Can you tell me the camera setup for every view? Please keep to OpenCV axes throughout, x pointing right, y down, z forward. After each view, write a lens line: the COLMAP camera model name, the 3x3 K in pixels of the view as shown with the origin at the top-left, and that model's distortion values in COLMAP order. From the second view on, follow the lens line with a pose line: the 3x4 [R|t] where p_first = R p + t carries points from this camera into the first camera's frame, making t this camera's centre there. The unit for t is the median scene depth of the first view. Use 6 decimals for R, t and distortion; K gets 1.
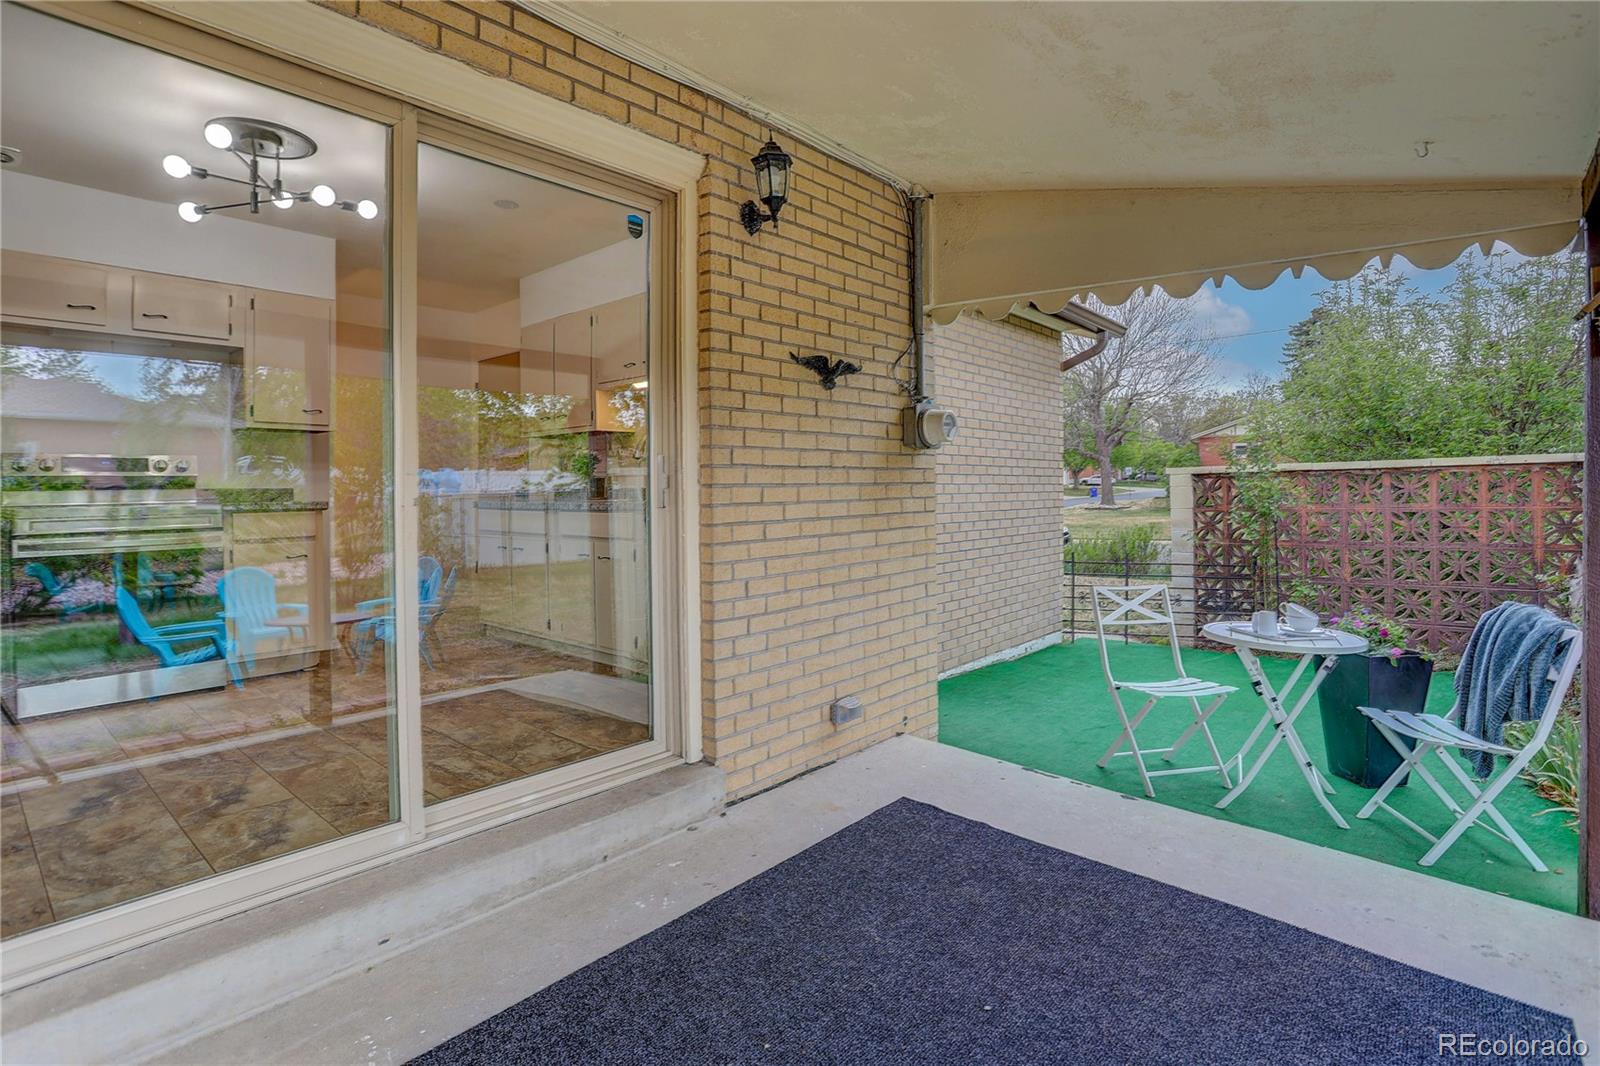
lens RADIAL K [[787.6, 0, 835.8], [0, 787.6, 511.4], [0, 0, 1]] dist [-0.081074, 0.000420]
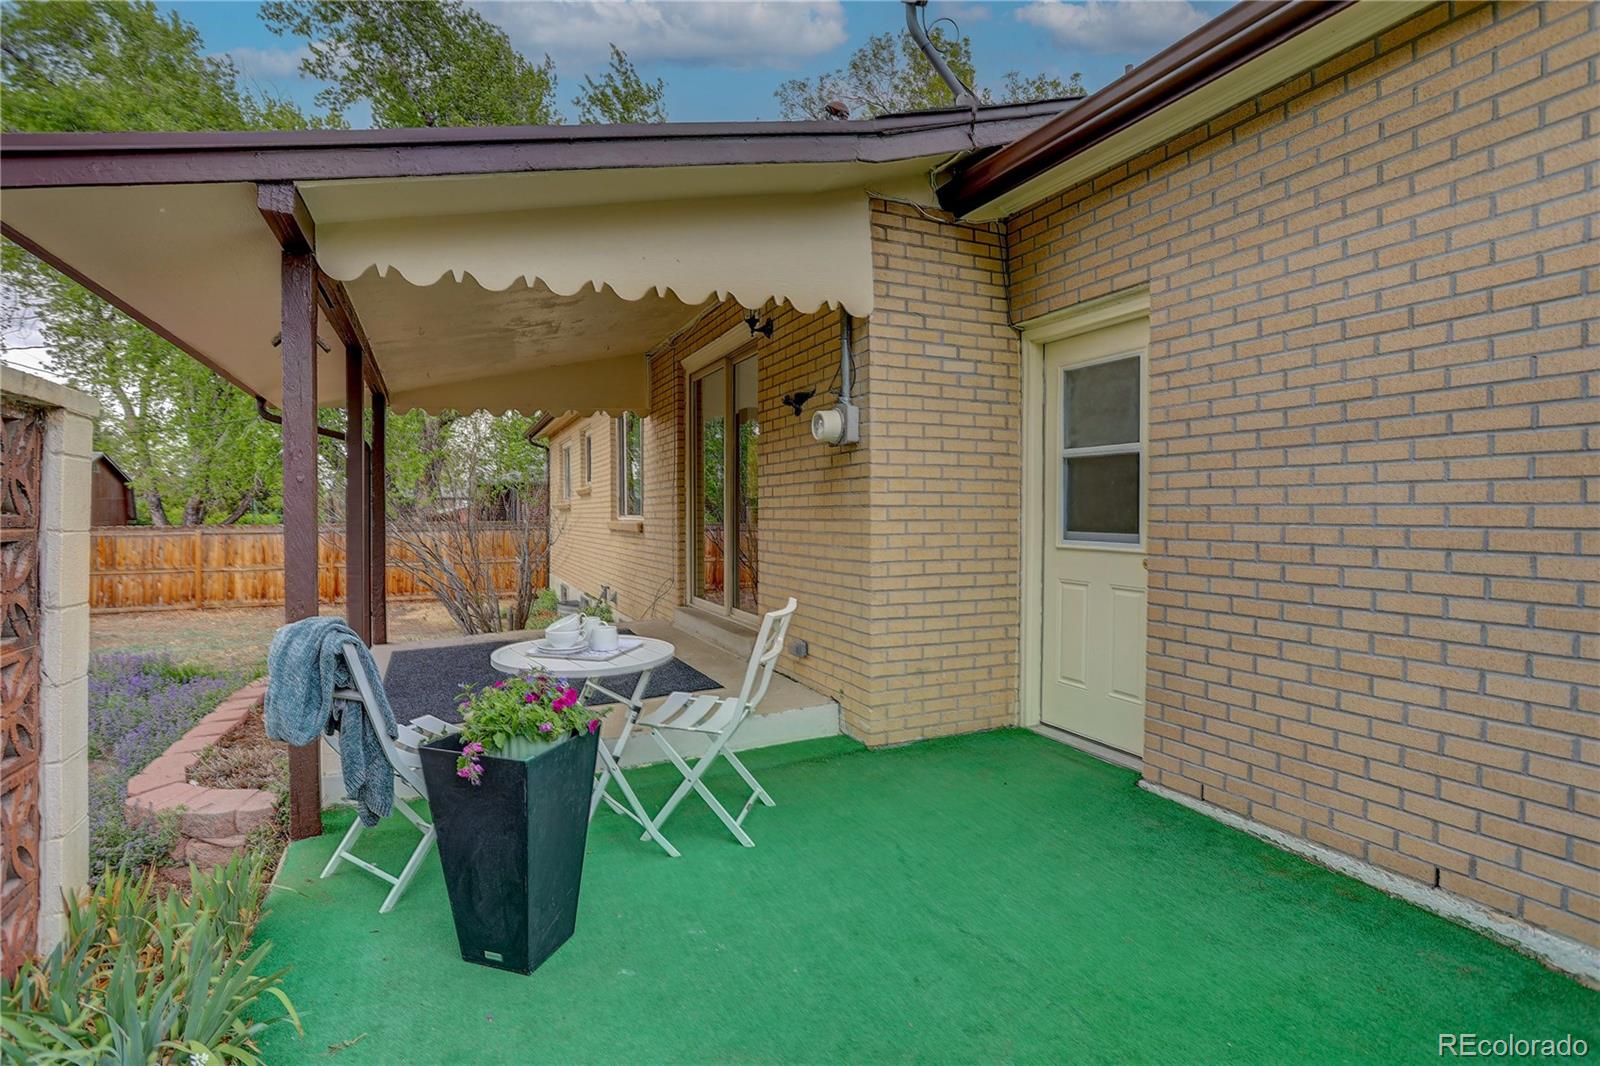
lens RADIAL K [[790.5, 0, 800.0], [0, 790.5, 533.0], [0, 0, 1]] dist [-0.000616, -0.000169]
pose [[-0.432659, 0.037535, -0.900776, 1.319237], [-0.018400, 0.998557, 0.050447, -0.018173], [0.901370, 0.038400, -0.431344, 1.683675]]
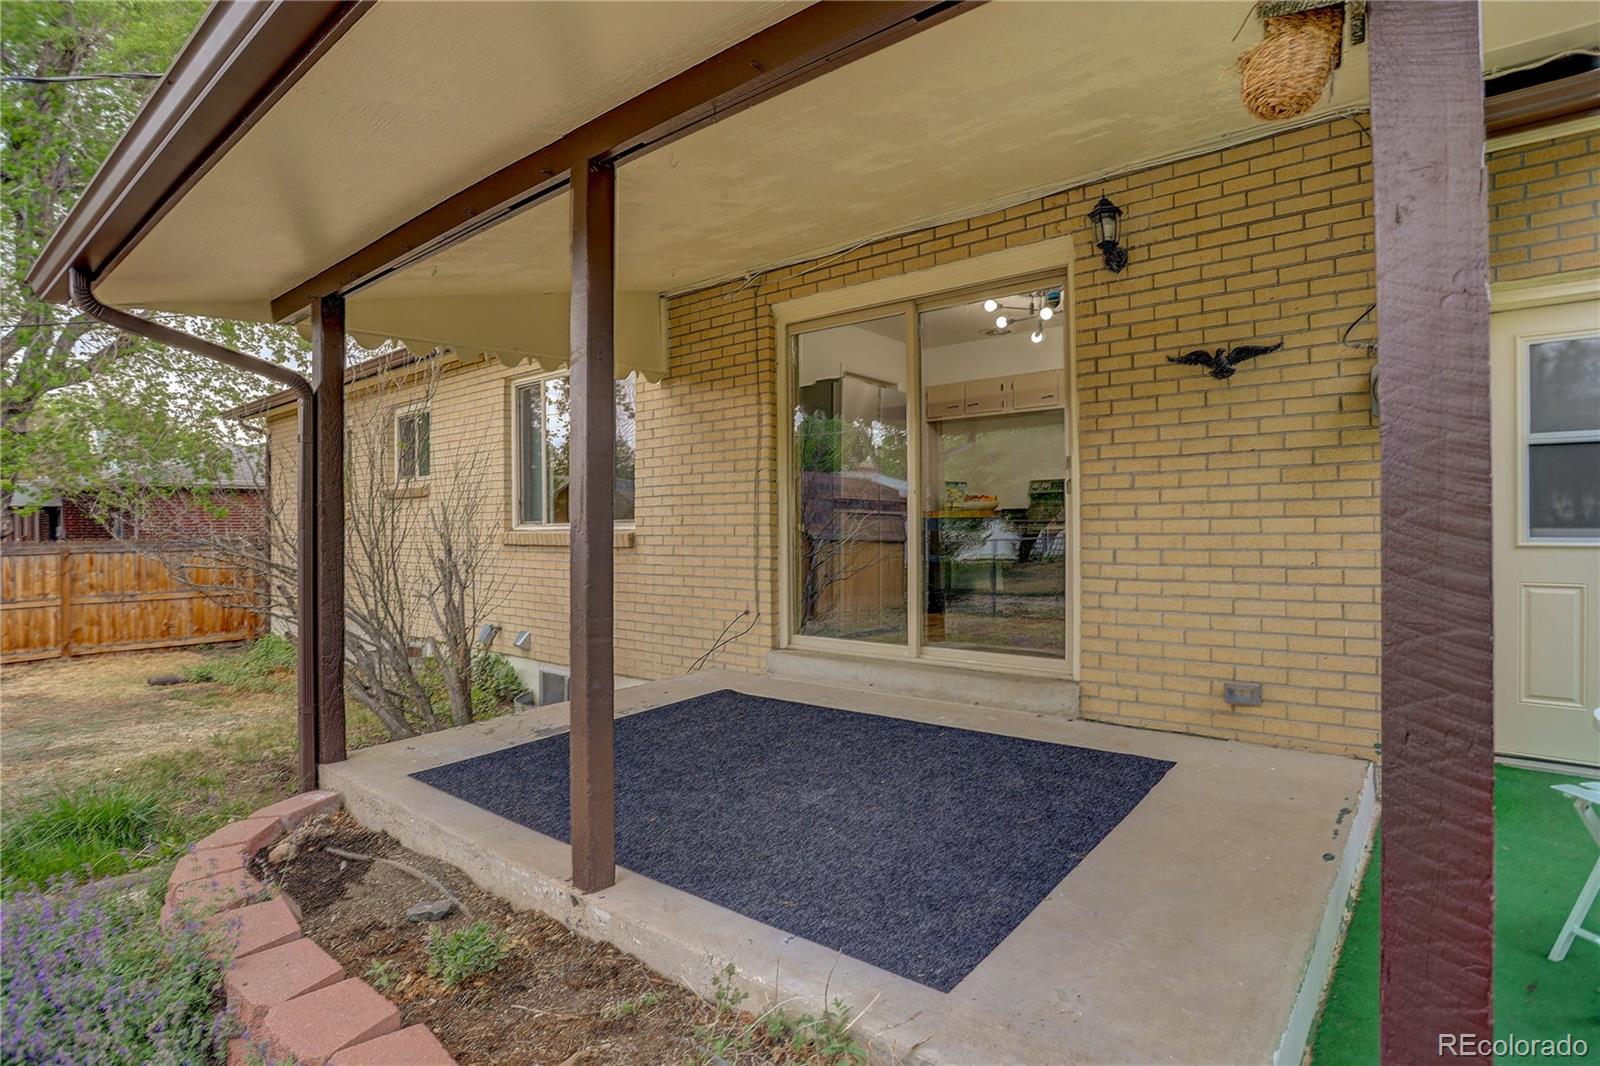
lens RADIAL K [[790.5, 0, 800.0], [0, 790.5, 533.0], [0, 0, 1]] dist [-0.000616, -0.000169]
pose [[0.039775, 0.015331, -0.999091, 1.060090], [-0.026101, 0.999557, 0.014299, 0.052323], [0.998868, 0.025509, 0.040157, 0.417086]]
